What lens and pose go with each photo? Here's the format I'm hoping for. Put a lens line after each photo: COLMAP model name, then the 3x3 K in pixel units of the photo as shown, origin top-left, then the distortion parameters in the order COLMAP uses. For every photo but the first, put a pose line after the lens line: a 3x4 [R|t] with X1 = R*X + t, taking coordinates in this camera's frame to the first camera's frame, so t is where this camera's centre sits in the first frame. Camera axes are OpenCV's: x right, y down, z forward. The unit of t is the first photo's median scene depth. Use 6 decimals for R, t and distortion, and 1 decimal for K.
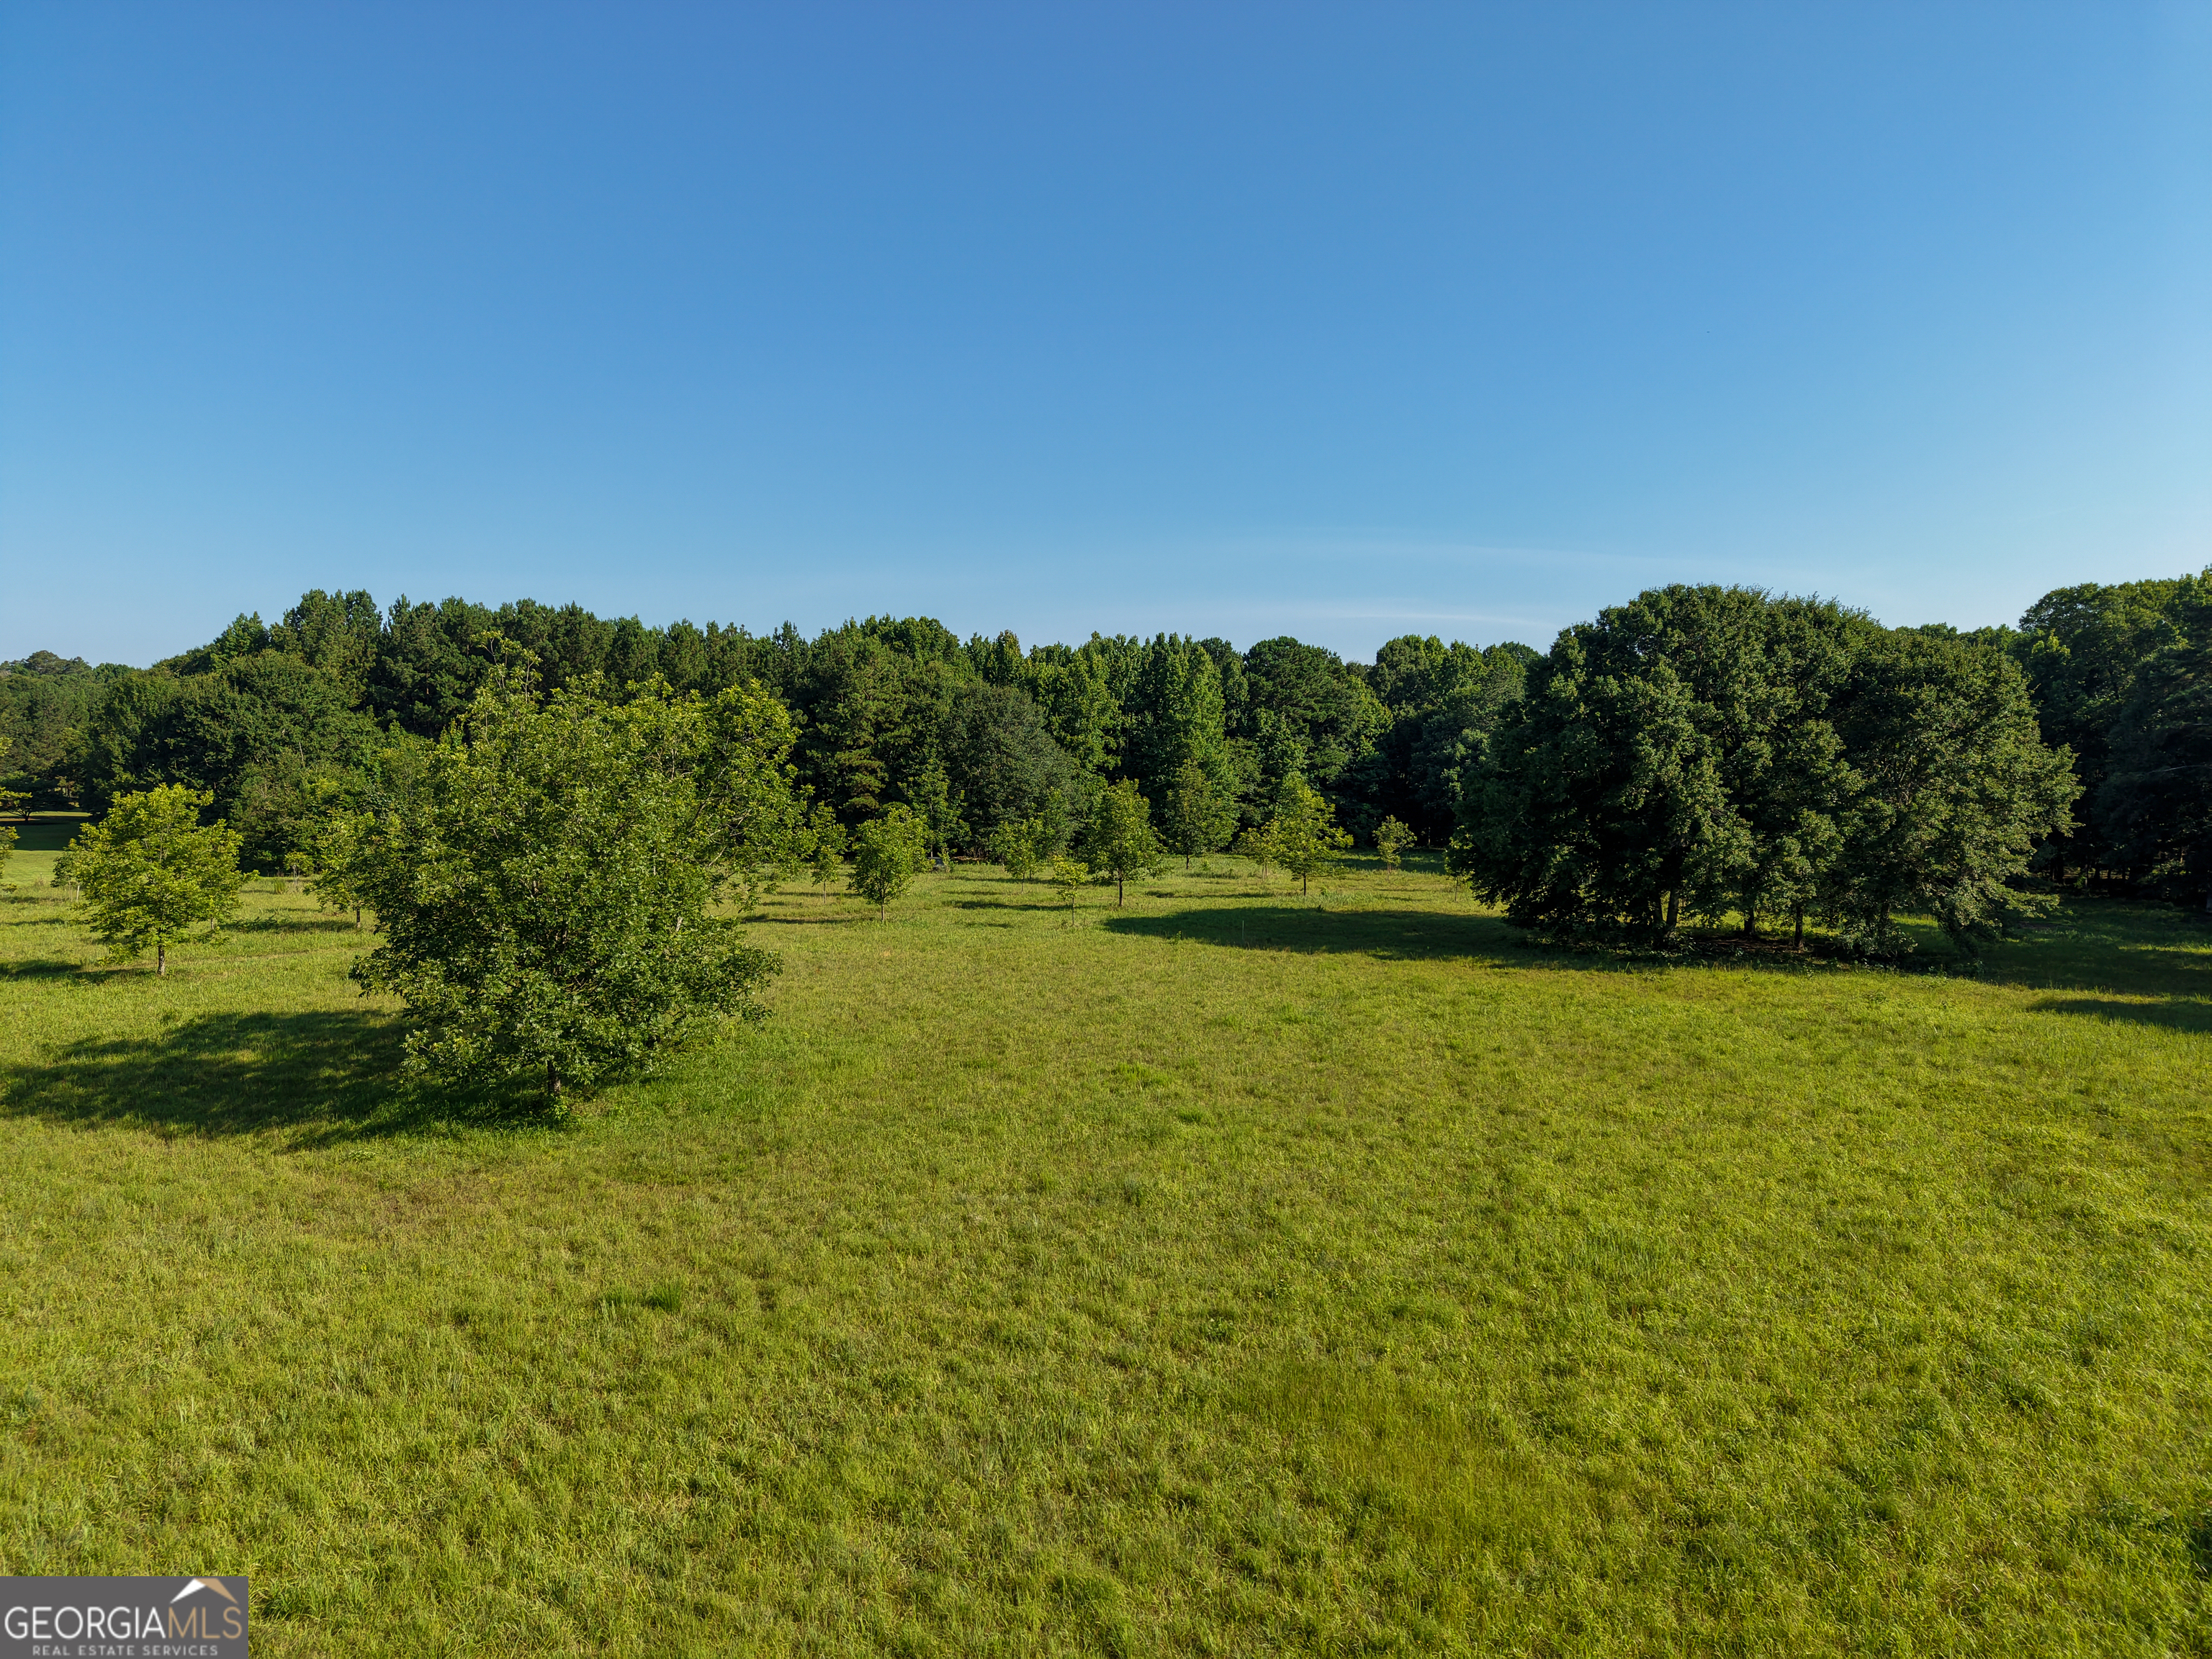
lens RADIAL K [[1457.7, 0, 1108.0], [0, 1457.7, 844.6], [0, 0, 1]] dist [0.027374, -0.016613]
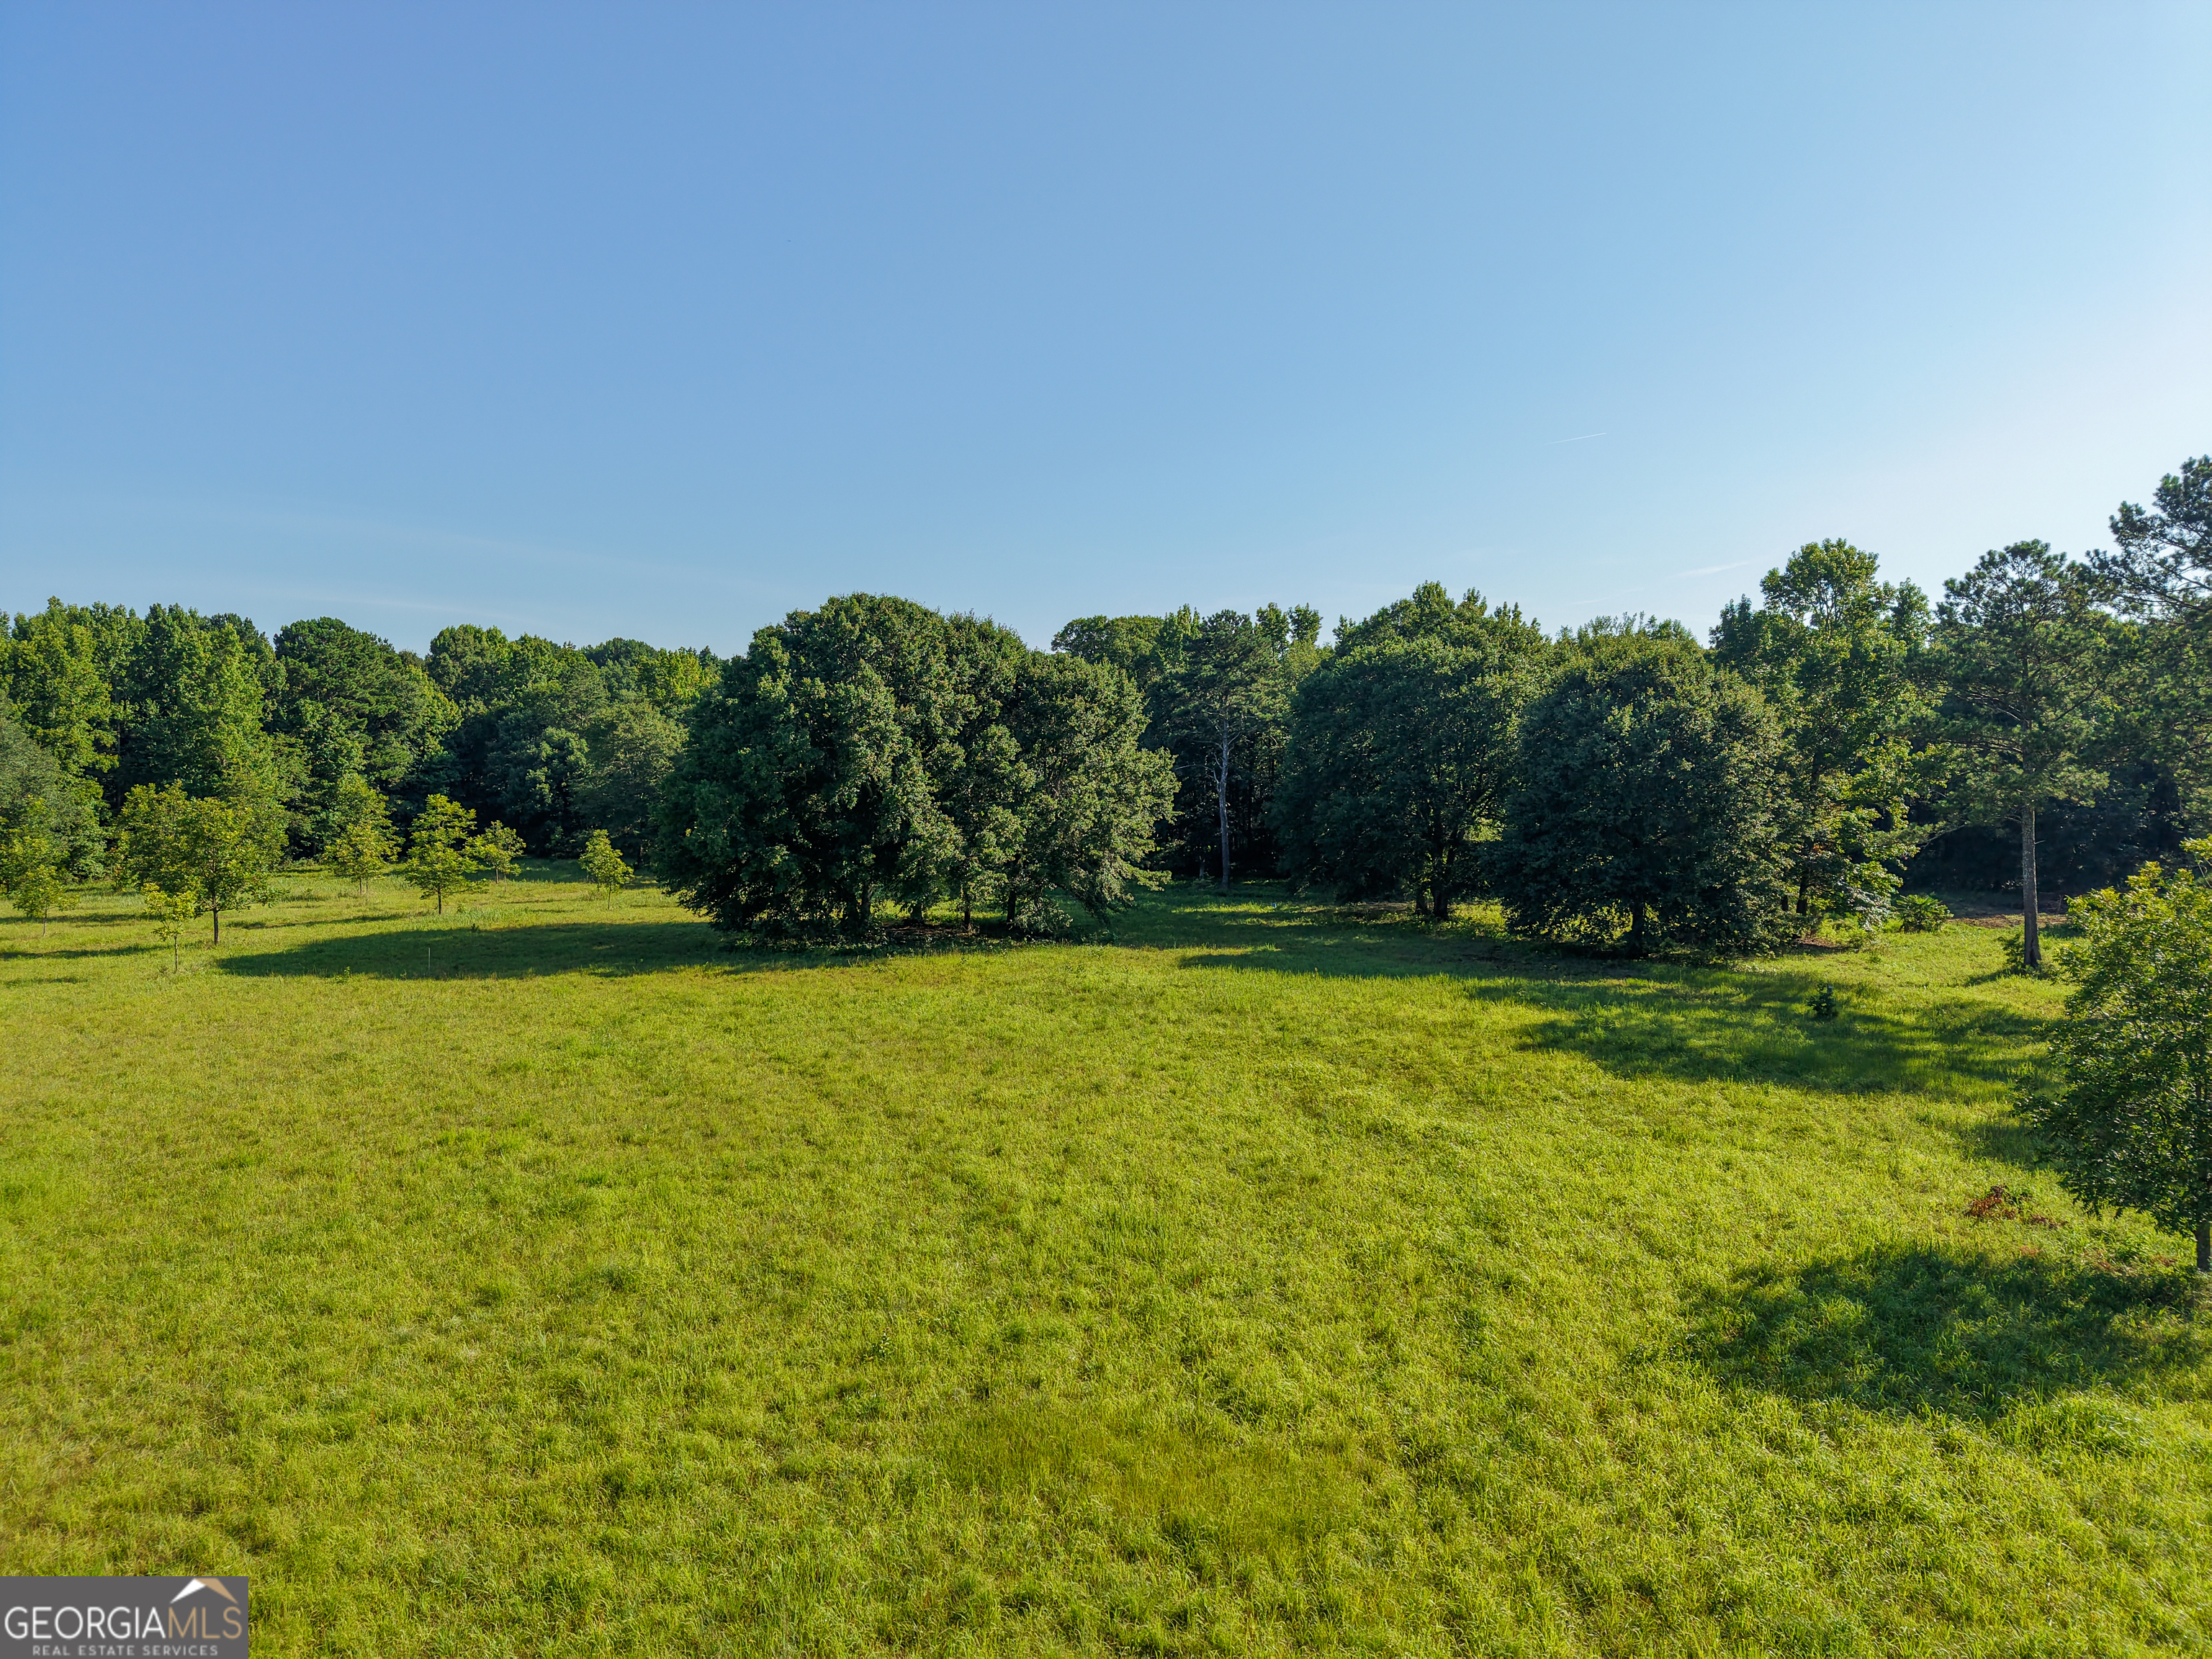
lens RADIAL K [[1457.7, 0, 1101.2], [0, 1457.7, 819.3], [0, 0, 1]] dist [0.027374, -0.016613]
pose [[0.789847, -0.025934, 0.612755, -0.101523], [0.036343, 0.999329, -0.004552, -0.004077], [-0.612226, 0.025865, 0.790260, 0.060772]]
